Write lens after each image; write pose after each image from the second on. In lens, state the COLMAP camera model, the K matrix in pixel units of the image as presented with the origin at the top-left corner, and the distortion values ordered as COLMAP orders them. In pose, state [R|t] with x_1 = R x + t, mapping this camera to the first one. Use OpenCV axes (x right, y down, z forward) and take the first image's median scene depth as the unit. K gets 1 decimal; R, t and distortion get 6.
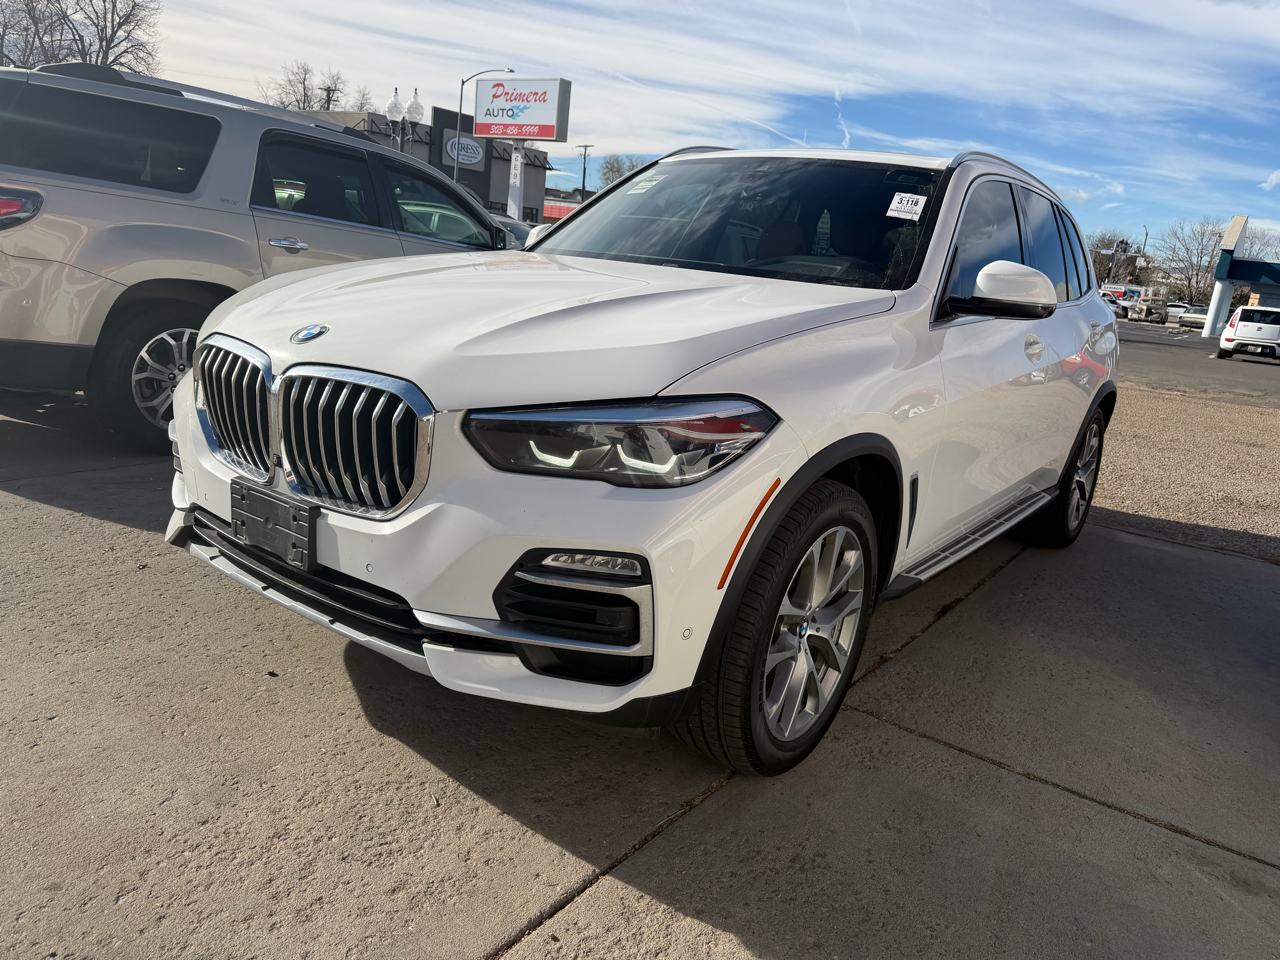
lens RADIAL K [[915.6, 0, 645.2], [0, 915.6, 472.5], [0, 0, 1]] dist [0.012110, -0.008765]
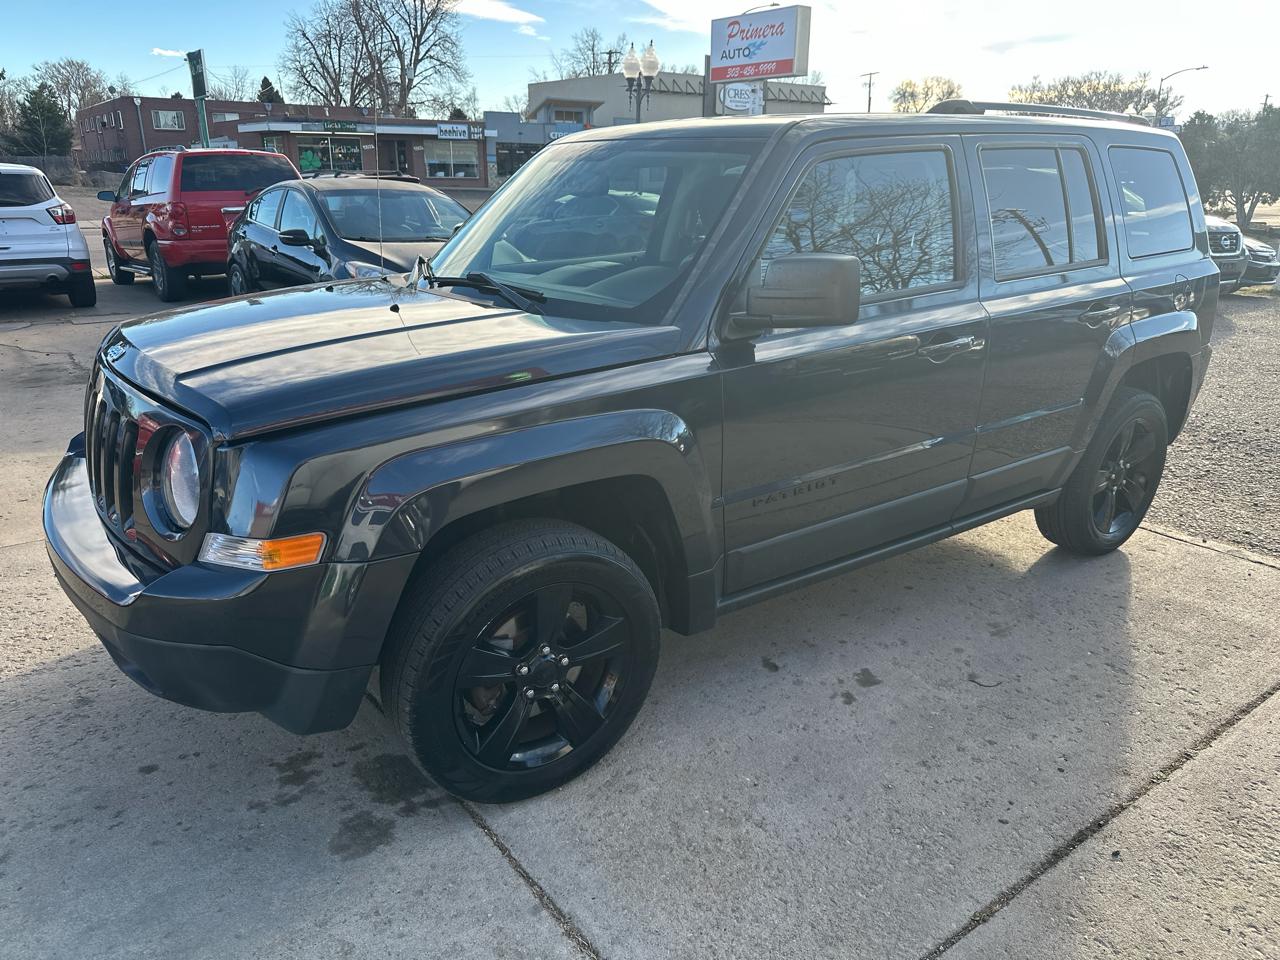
lens RADIAL K [[912.8, 0, 640.0], [0, 912.8, 480.0], [0, 0, 1]] dist [-0.000383, -0.006945]
pose [[0.948524, 0.002501, -0.316696, 0.012231], [0.018361, 0.997853, 0.062872, -0.005973], [0.316173, -0.065450, 0.946441, 0.018905]]
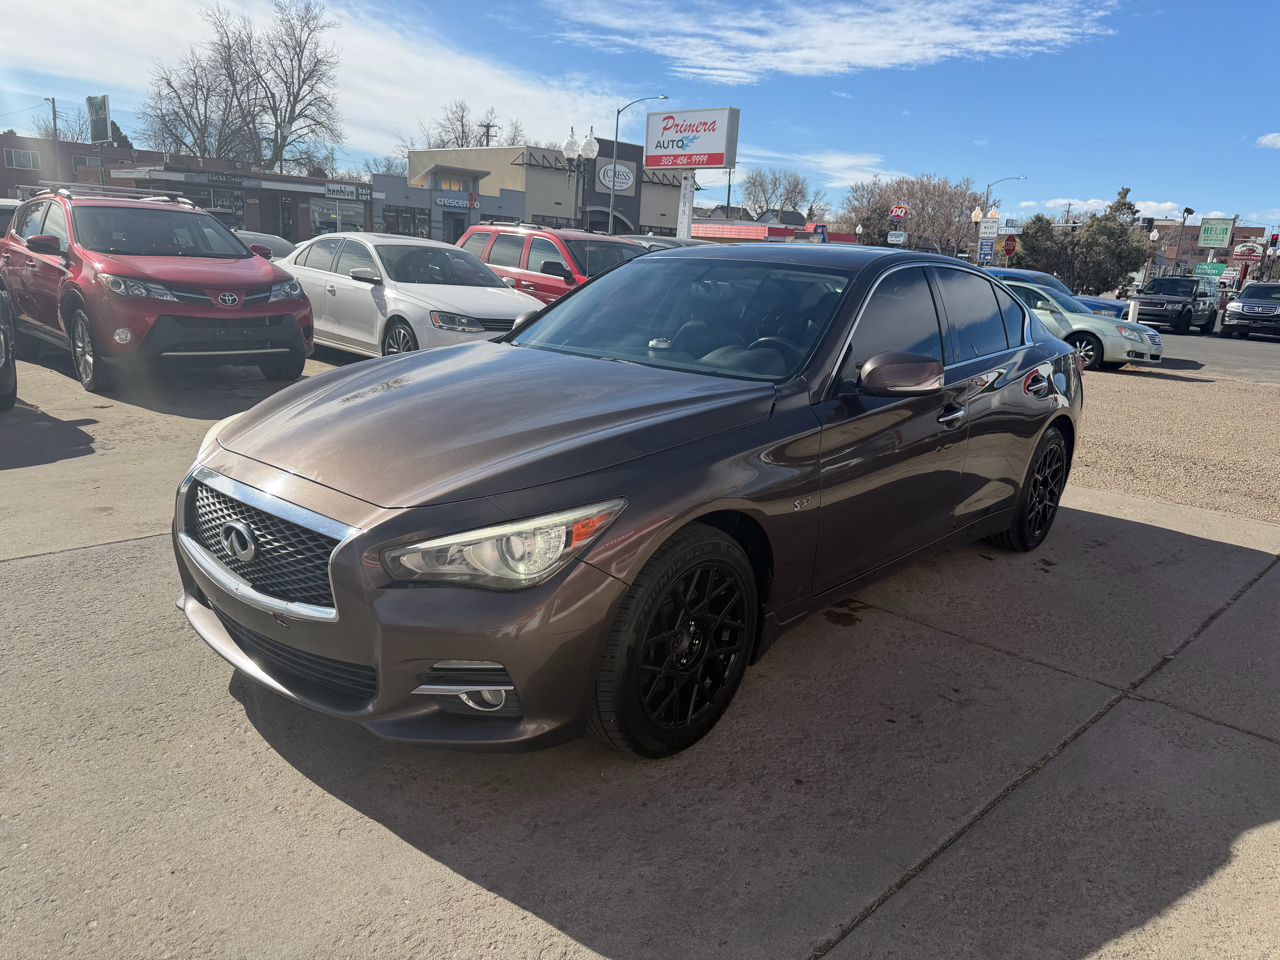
lens RADIAL K [[911.7, 0, 640.0], [0, 911.7, 480.0], [0, 0, 1]] dist [0.037903, -0.047613]
pose [[0.987036, -0.007810, -0.160308, -0.007972], [0.006457, 0.999939, -0.008963, -0.000330], [0.160368, 0.007812, 0.987026, -0.008593]]
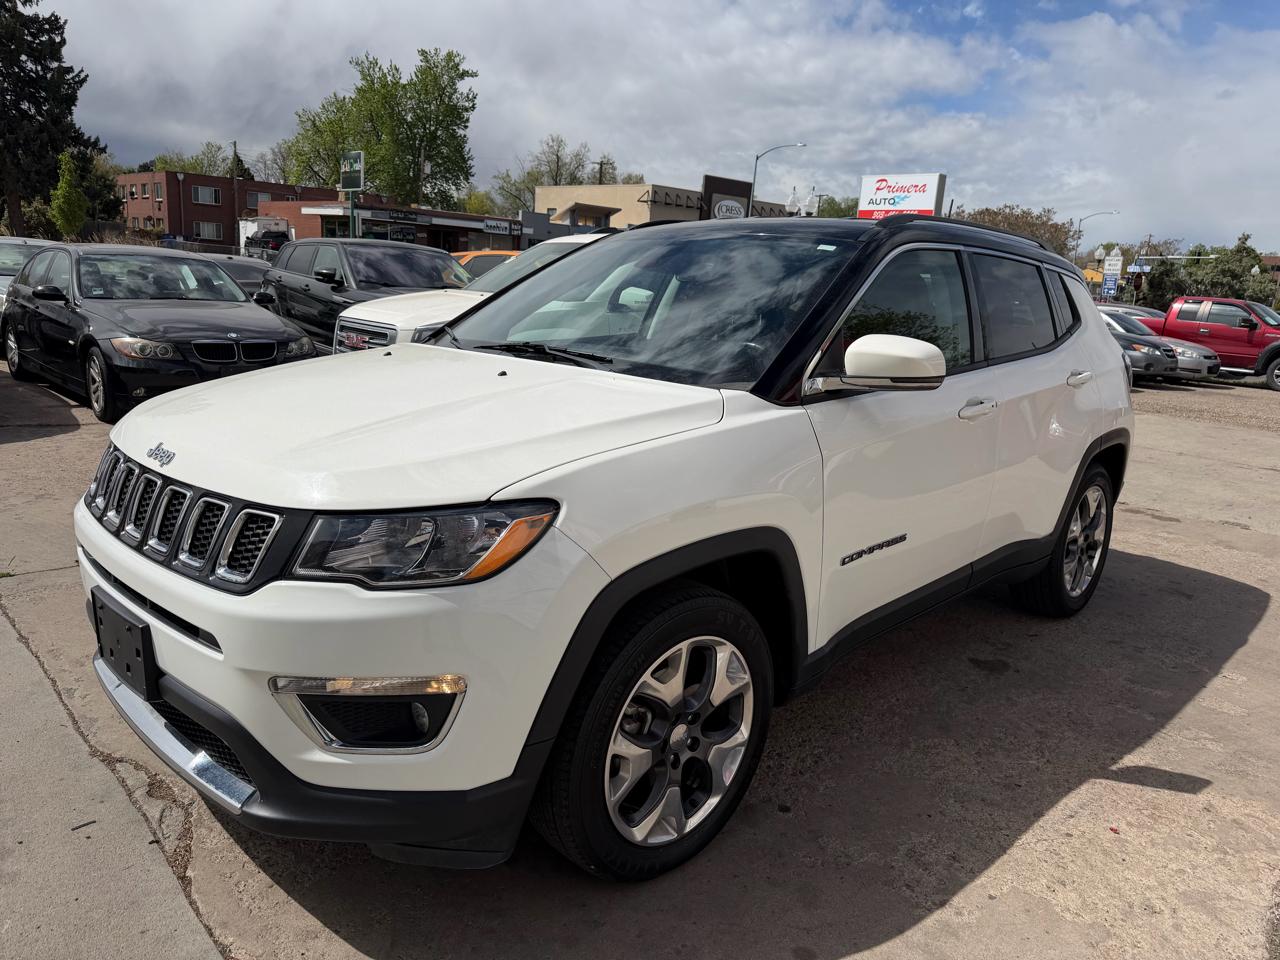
lens RADIAL K [[908.8, 0, 640.4], [0, 908.8, 487.2], [0, 0, 1]] dist [0.024013, -0.021358]
pose [[0.976287, 0.010339, -0.216234, -0.059143], [-0.016611, 0.999492, -0.027206, 0.013008], [0.215843, 0.030153, 0.975962, -0.085399]]
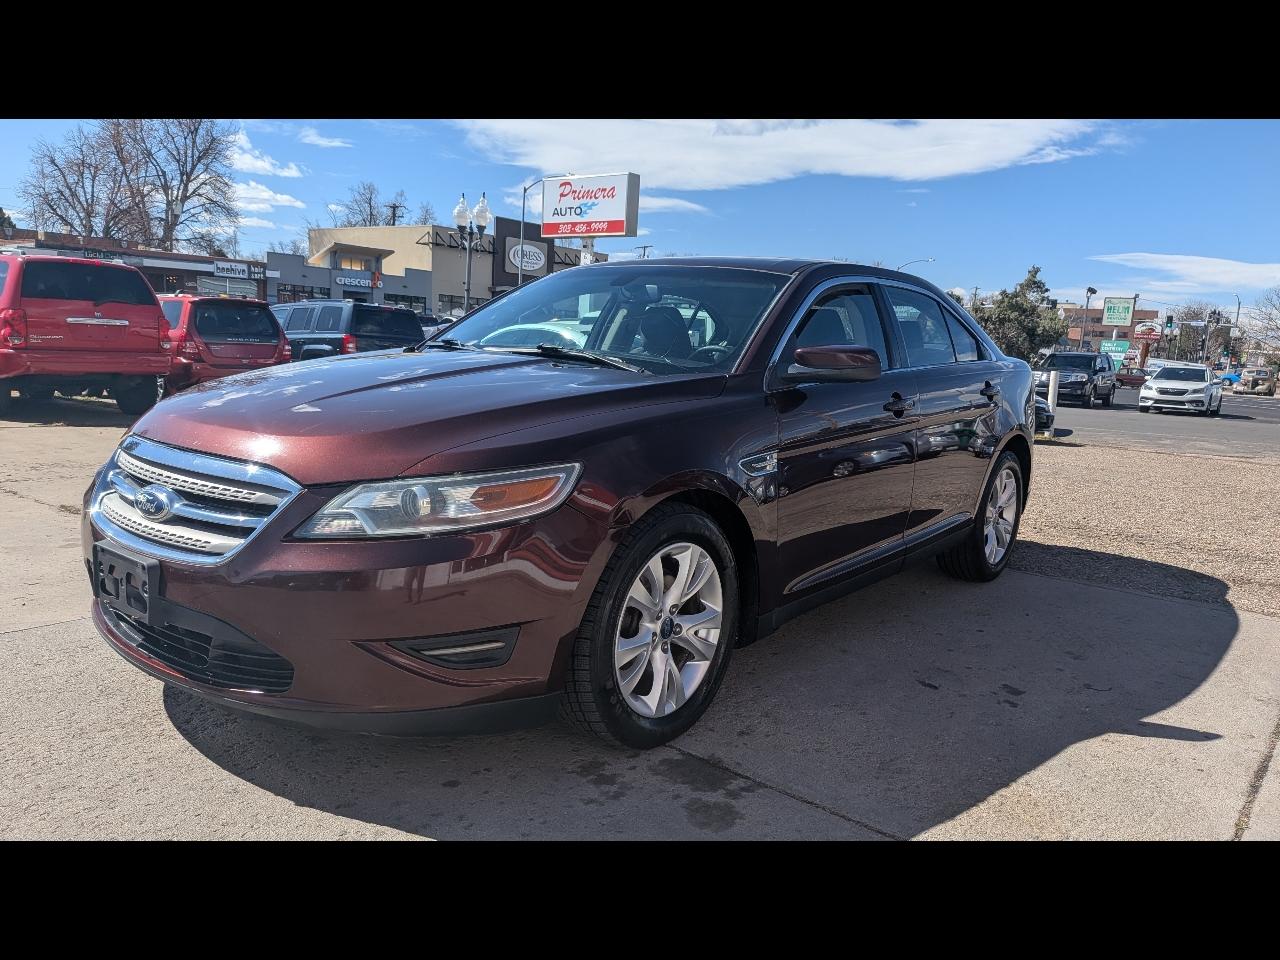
lens RADIAL K [[932.2, 0, 637.4], [0, 932.2, 494.7], [0, 0, 1]] dist [0.052758, -0.093689]
pose [[0.996216, -0.037080, -0.078611, -0.004760], [0.030450, 0.996007, -0.083922, -0.001256], [0.081409, 0.081211, 0.993367, 0.010474]]
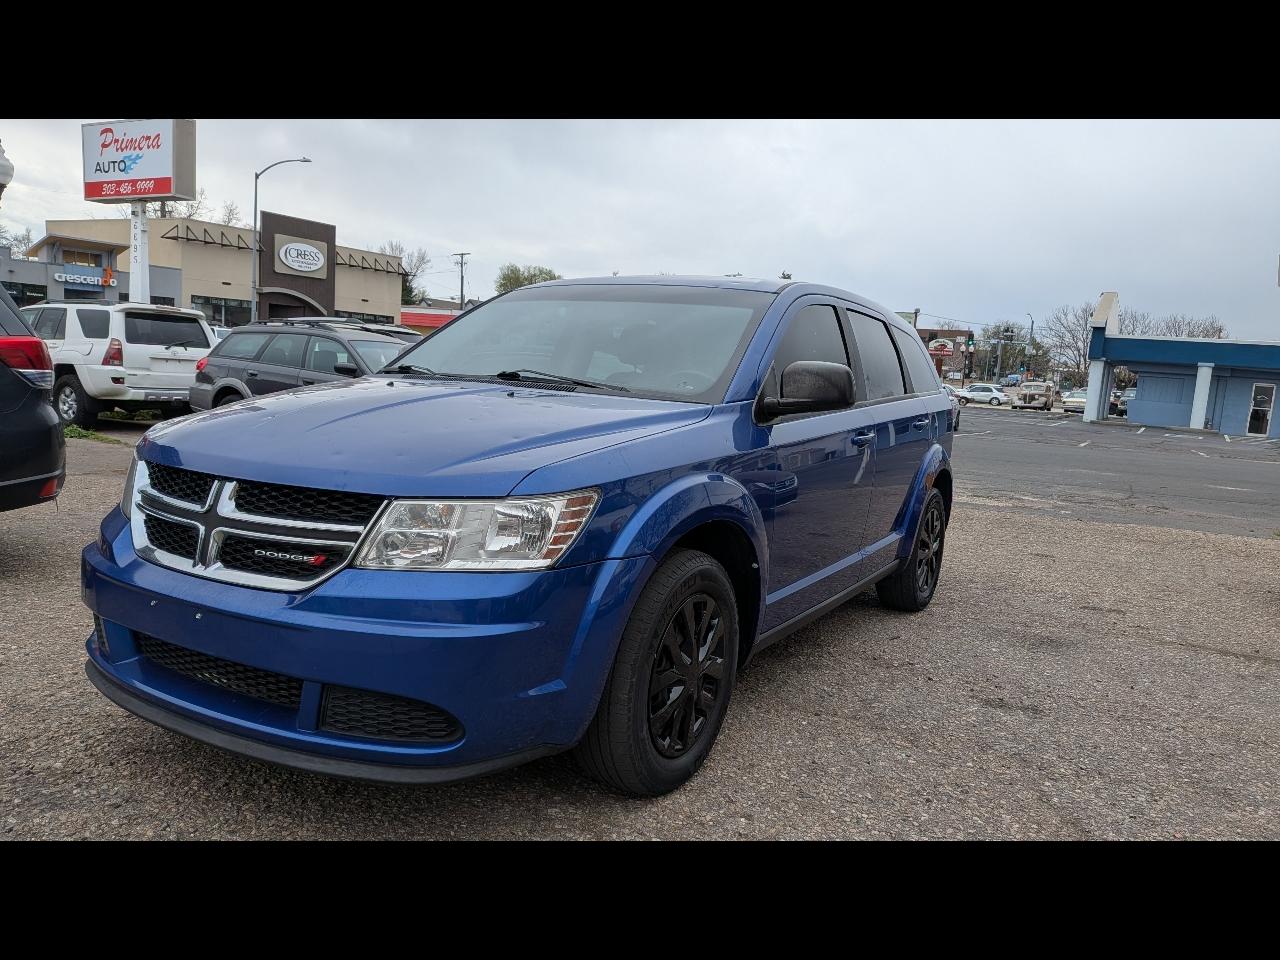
lens RADIAL K [[930.3, 0, 645.6], [0, 930.3, 493.8], [0, 0, 1]] dist [0.022509, -0.034283]
pose [[0.995338, -0.051541, 0.081526, 0.055598], [0.058980, 0.994043, -0.091647, -0.010060], [-0.076317, 0.096028, 0.992449, 0.069626]]
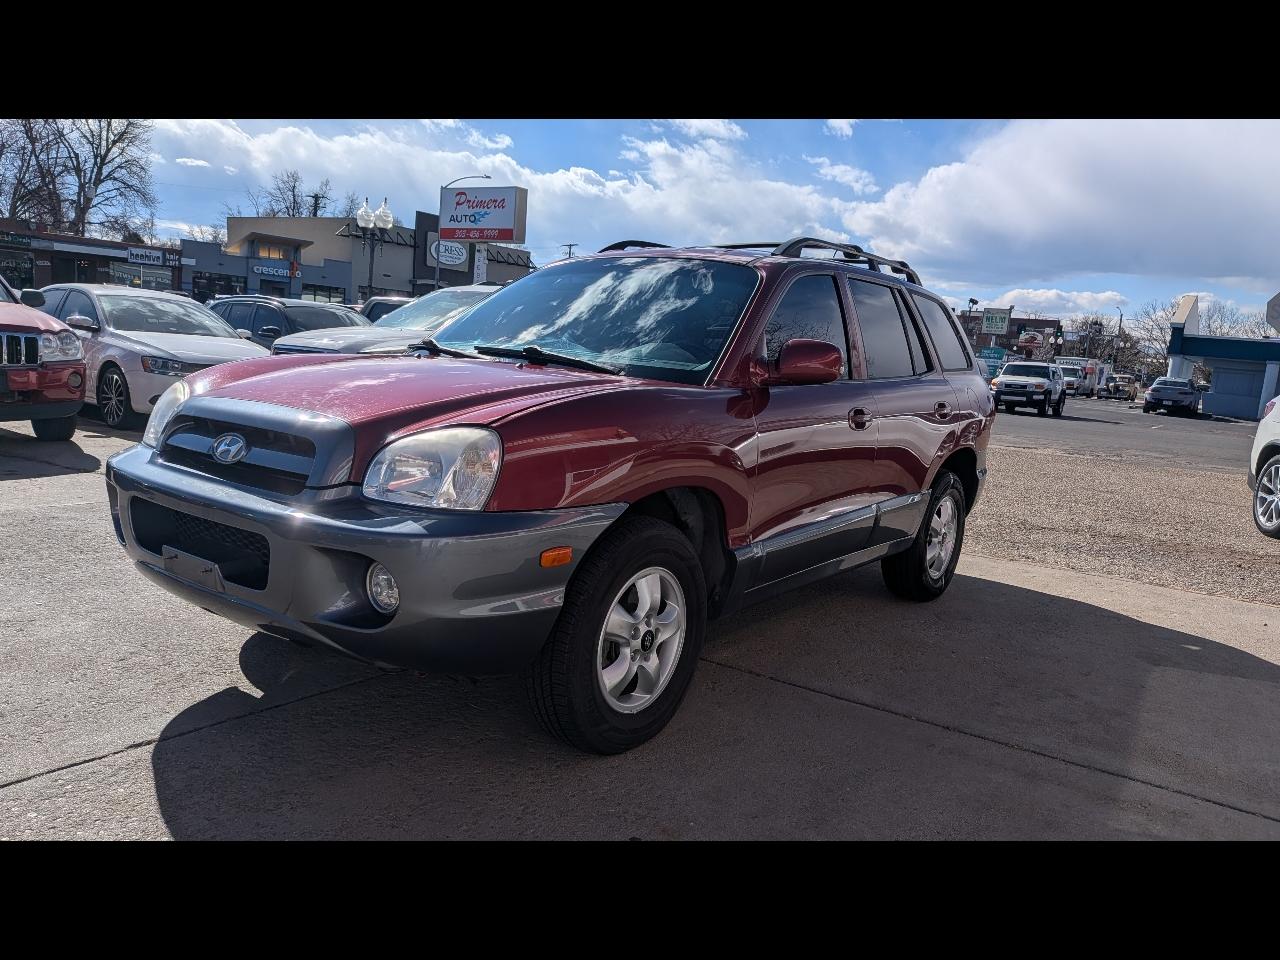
lens RADIAL K [[937.7, 0, 652.8], [0, 937.7, 473.4], [0, 0, 1]] dist [-0.003010, 0.000369]
pose [[0.999560, -0.026738, 0.012810, 0.012166], [0.027879, 0.994670, -0.099268, 0.006250], [-0.010088, 0.099582, 0.994978, -0.019853]]
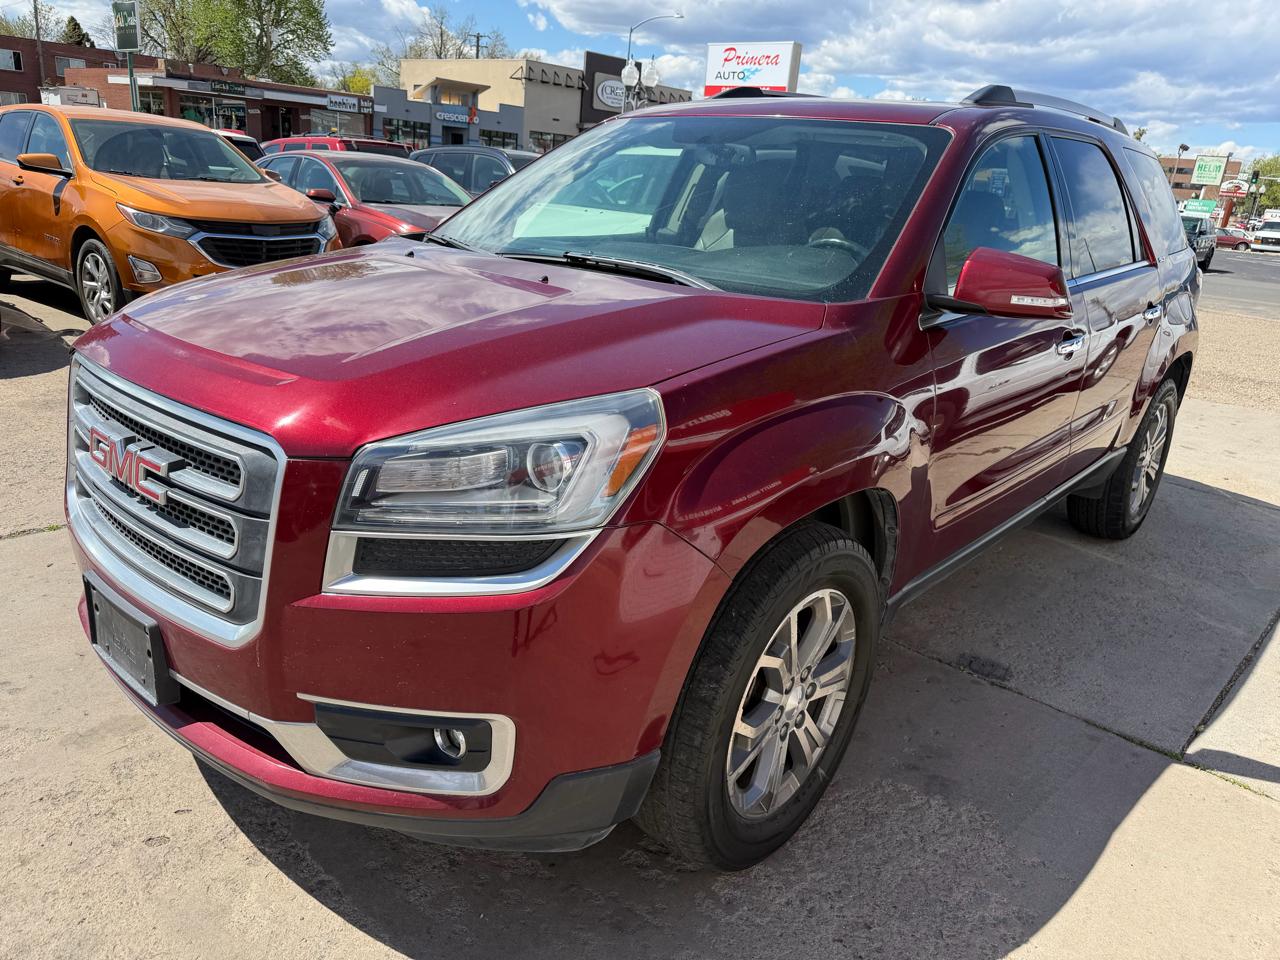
lens RADIAL K [[918.6, 0, 631.8], [0, 918.6, 482.5], [0, 0, 1]] dist [0.002779, -0.001414]
pose [[0.991159, 0.021620, -0.130910, -0.034567], [-0.011812, 0.997096, 0.075240, 0.001105], [0.132156, -0.073028, 0.988535, -0.032667]]
